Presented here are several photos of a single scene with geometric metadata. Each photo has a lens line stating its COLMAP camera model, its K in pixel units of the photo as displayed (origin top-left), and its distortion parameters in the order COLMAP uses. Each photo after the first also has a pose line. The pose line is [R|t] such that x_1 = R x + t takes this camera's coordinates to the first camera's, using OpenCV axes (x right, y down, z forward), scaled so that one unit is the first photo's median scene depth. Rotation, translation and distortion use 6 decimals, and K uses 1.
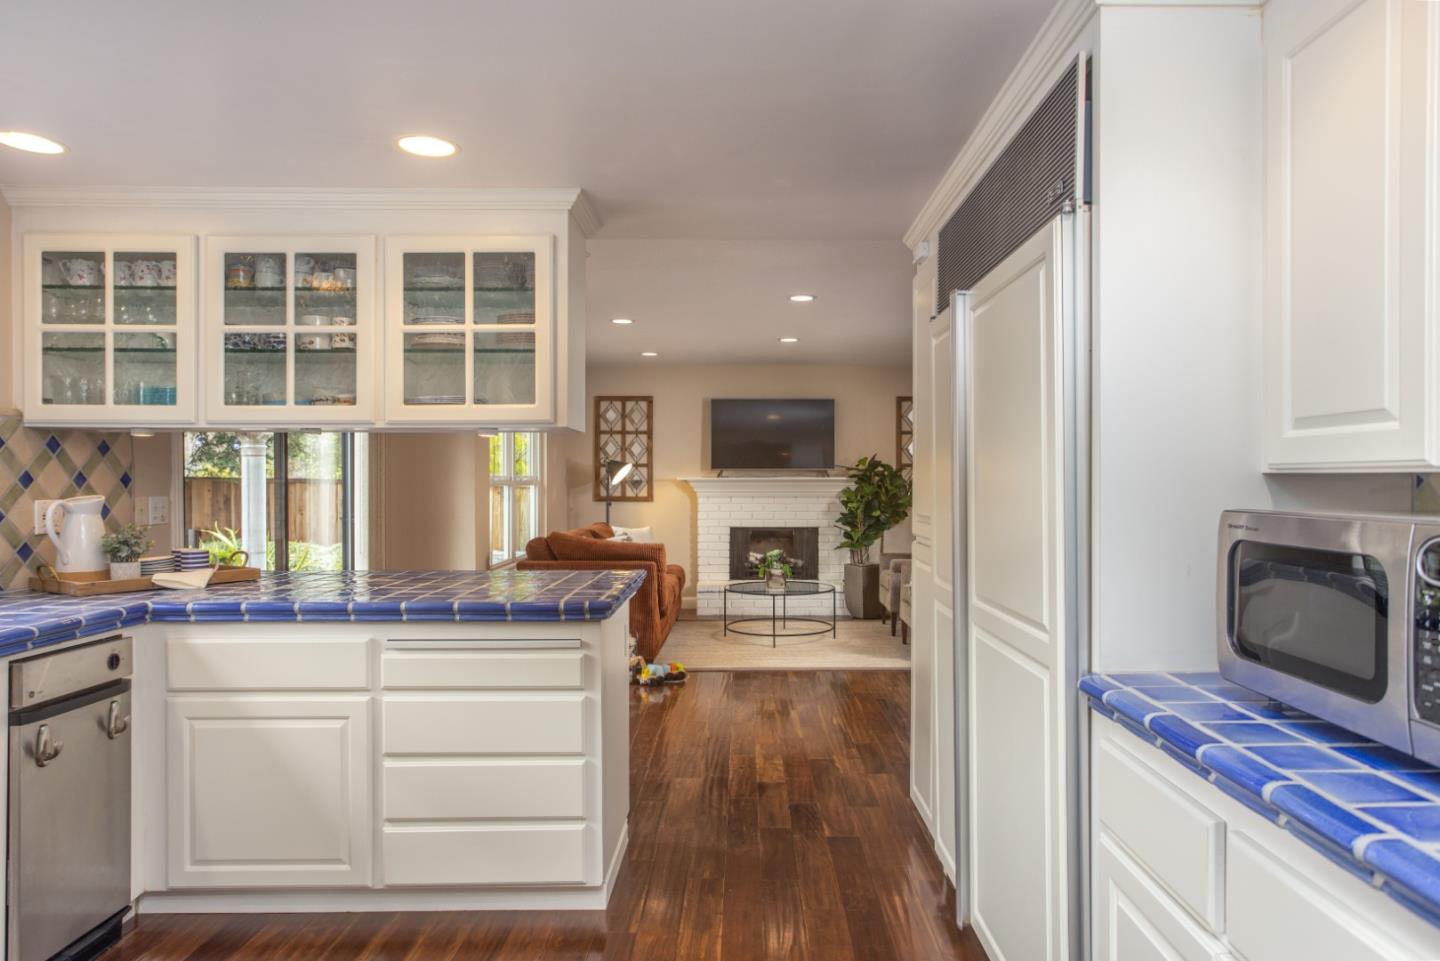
lens RADIAL K [[895.0, 0, 752.5], [0, 895.0, 470.3], [0, 0, 1]] dist [0.002149, 0.003160]
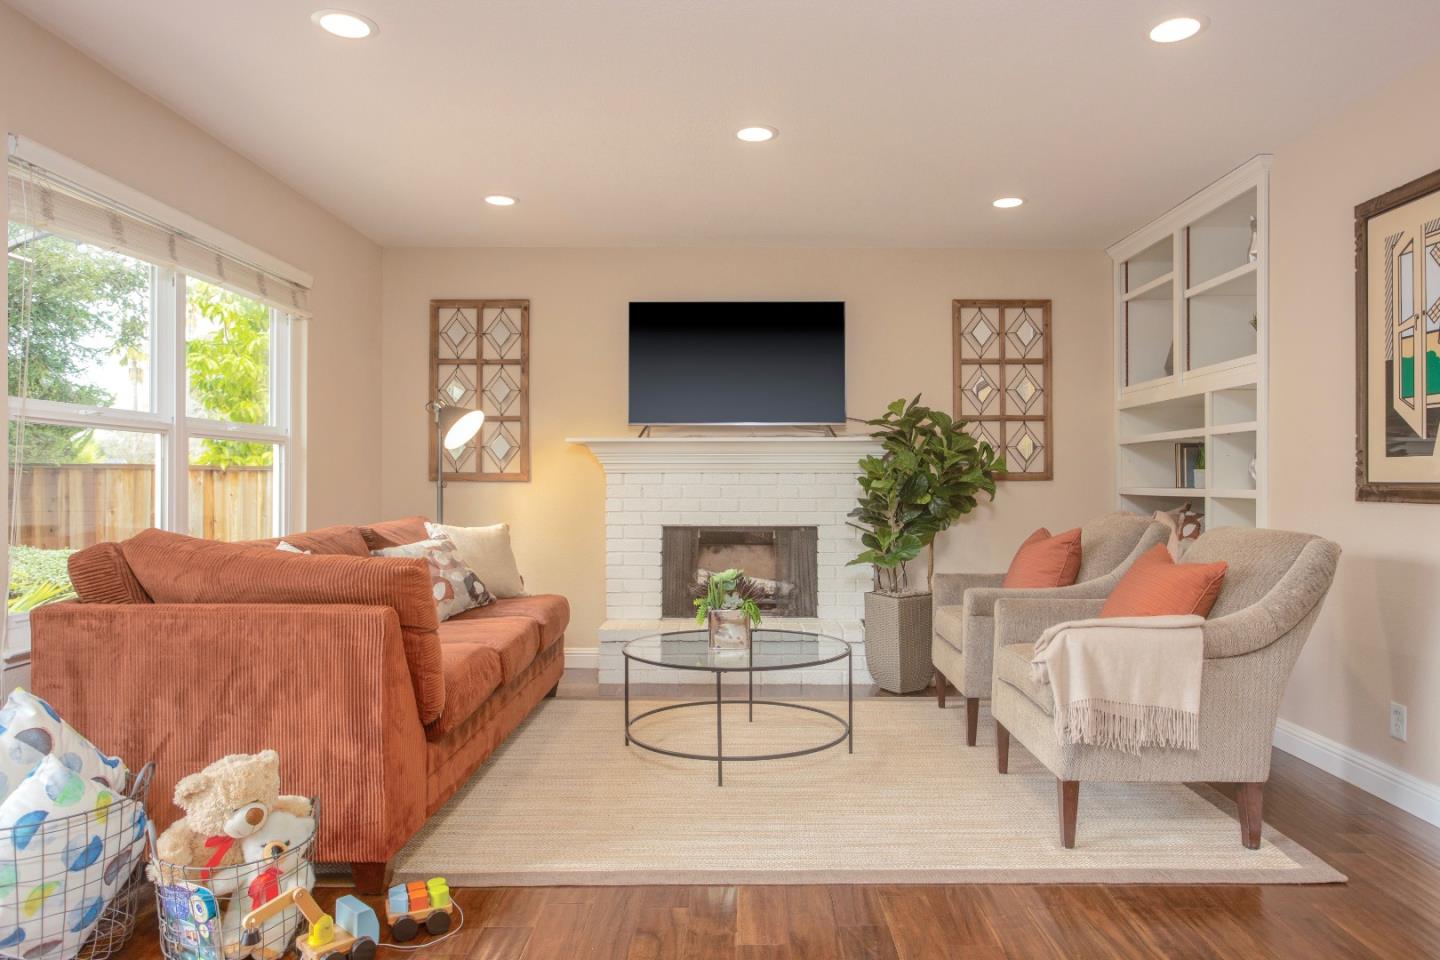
lens RADIAL K [[895.0, 0, 752.5], [0, 895.0, 469.8], [0, 0, 1]] dist [0.002149, 0.003160]
pose [[0.999999, -0.000304, 0.000987, 0.085478], [0.000313, 0.999955, -0.009448, 0.089179], [-0.000984, 0.009448, 0.999955, 1.155728]]
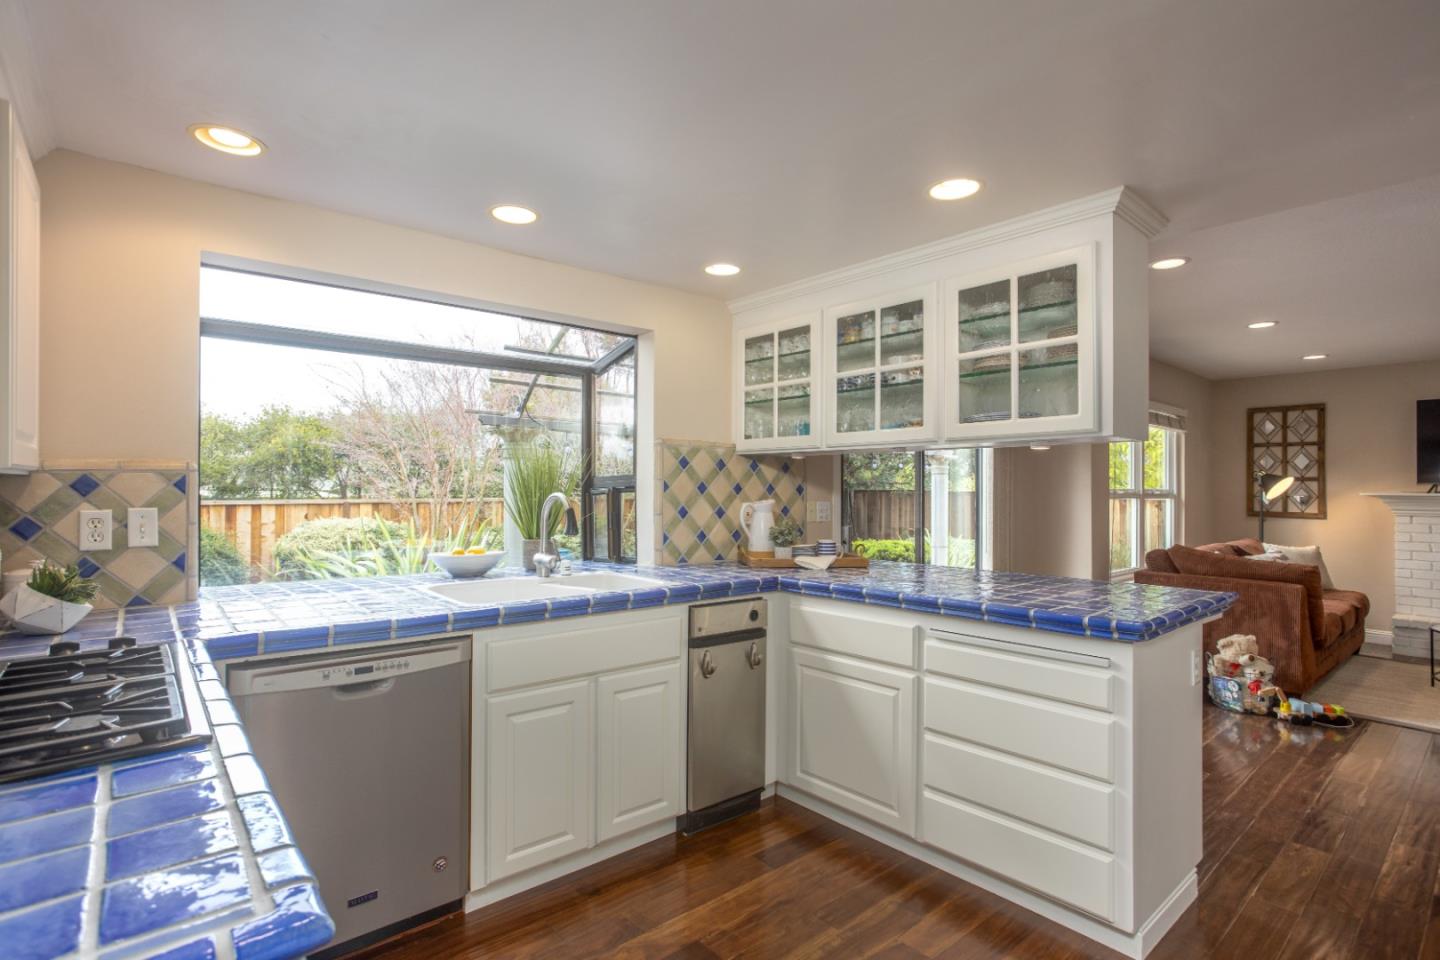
lens RADIAL K [[709.8, 0, 720.0], [0, 709.8, 480.0], [0, 0, 1]] dist [-0.046465, 0.043612]
pose [[0.646822, -0.007131, -0.762607, 0.094769], [-0.000288, 0.999954, -0.009594, 0.006761], [0.762641, 0.006425, 0.646791, 0.183456]]
